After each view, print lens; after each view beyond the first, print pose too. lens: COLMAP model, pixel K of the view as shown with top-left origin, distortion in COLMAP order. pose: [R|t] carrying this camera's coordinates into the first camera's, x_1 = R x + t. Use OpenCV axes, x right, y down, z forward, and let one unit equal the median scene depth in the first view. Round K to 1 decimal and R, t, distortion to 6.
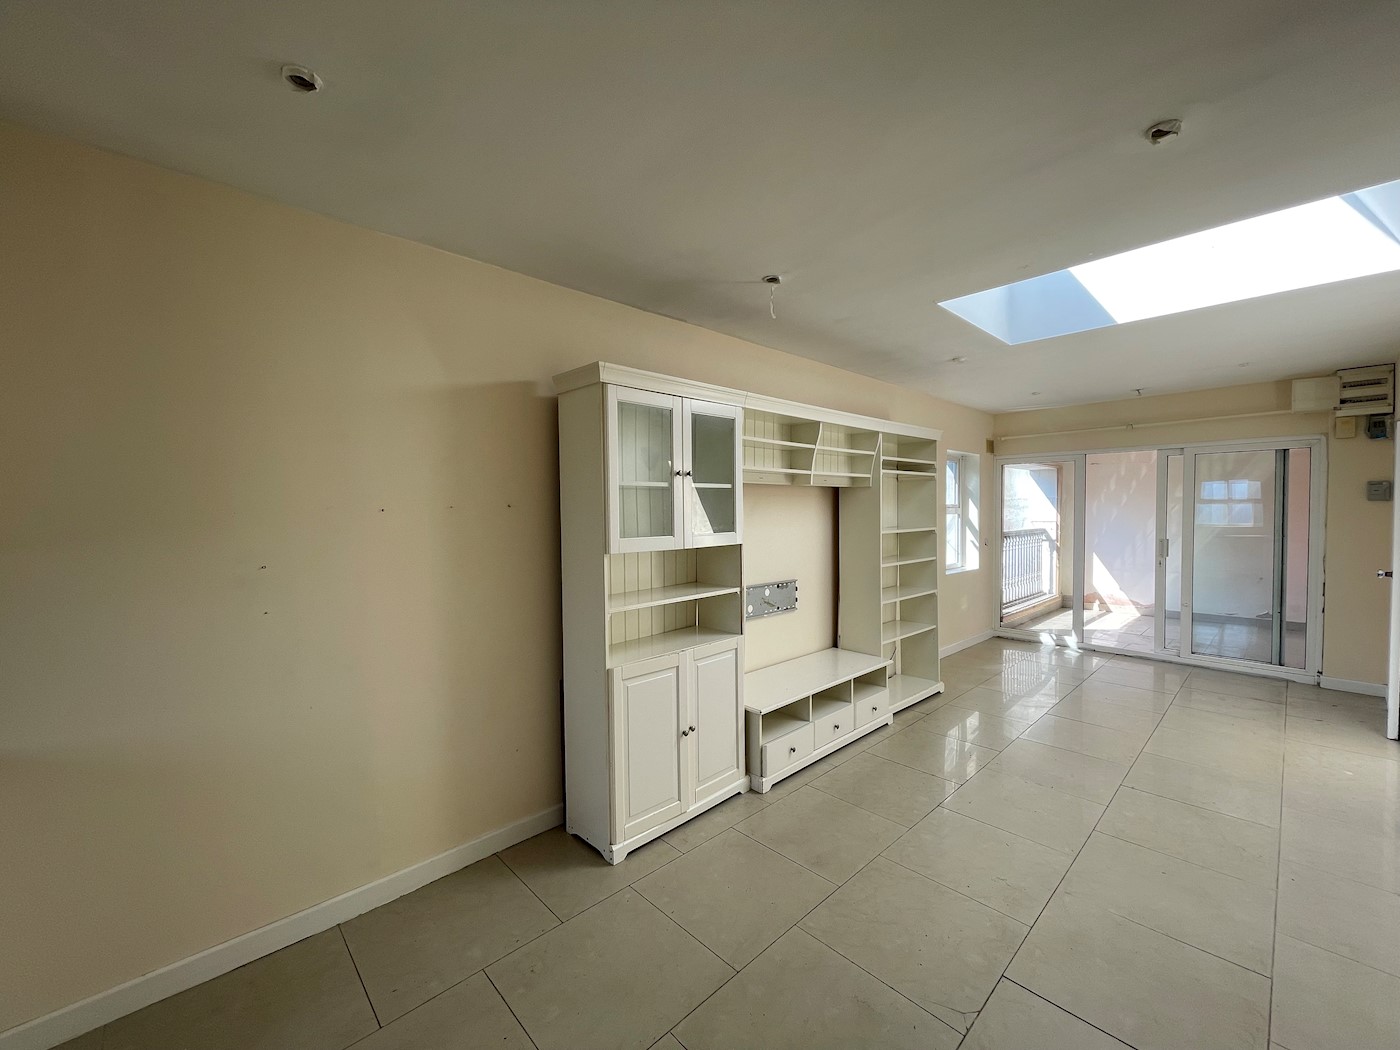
lens RADIAL K [[565.4, 0, 695.2], [0, 565.4, 521.8], [0, 0, 1]] dist [-0.000889, 0.000032]
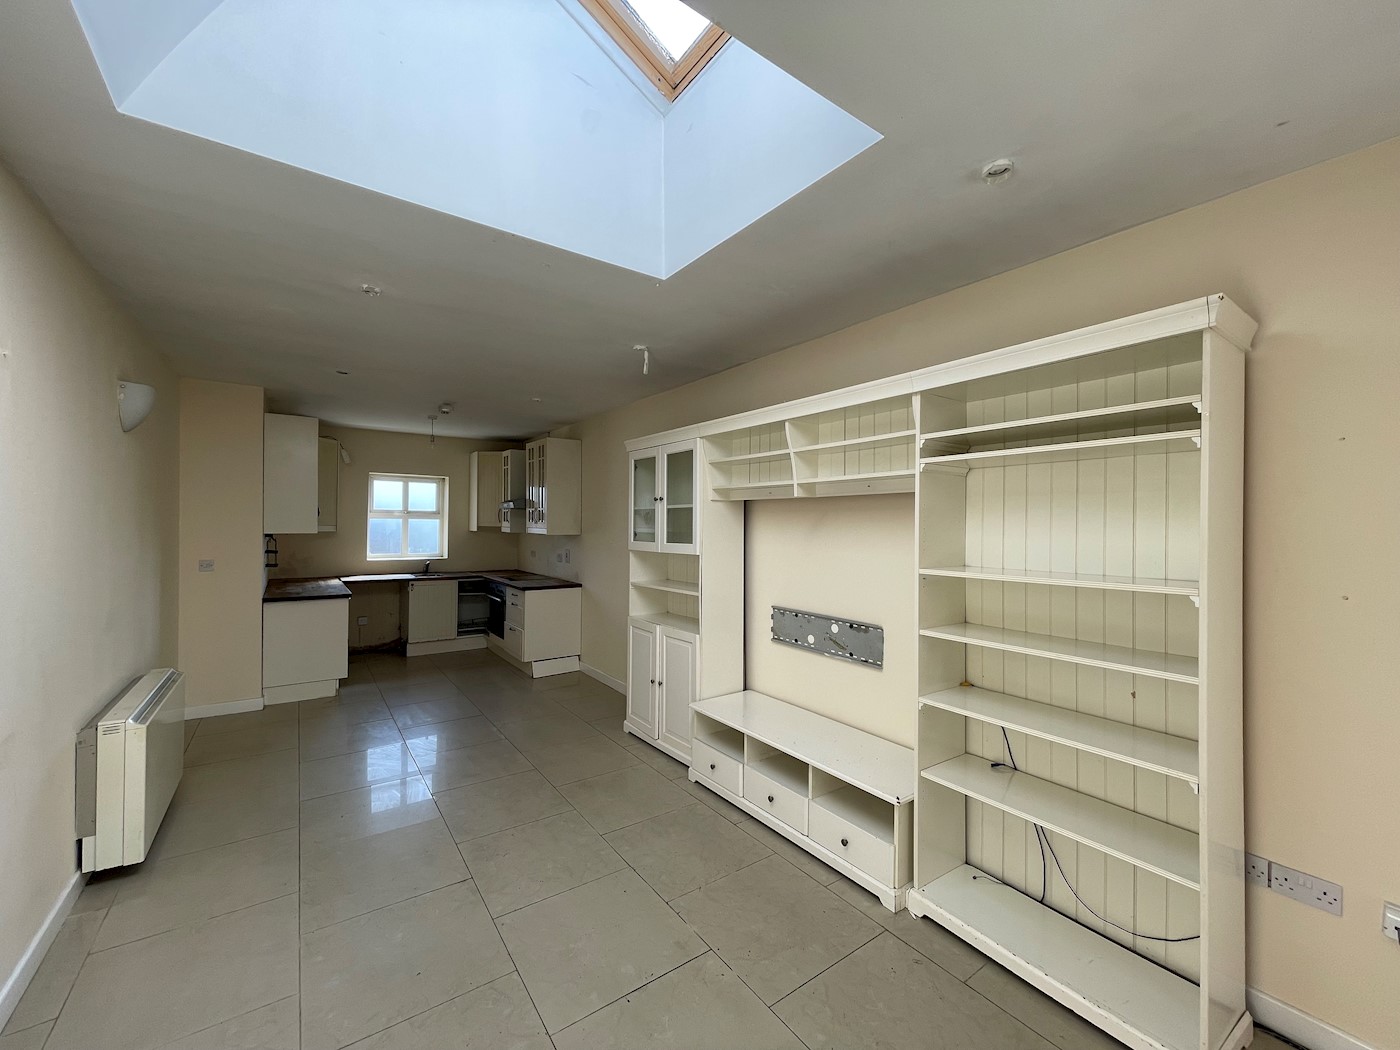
lens RADIAL K [[565.4, 0, 698.9], [0, 565.4, 526.1], [0, 0, 1]] dist [-0.000889, 0.000032]
pose [[-0.133773, 0.006744, -0.990989, 1.093885], [-0.035481, 0.999303, 0.011590, -0.029283], [0.990377, 0.036712, -0.133440, 1.030375]]
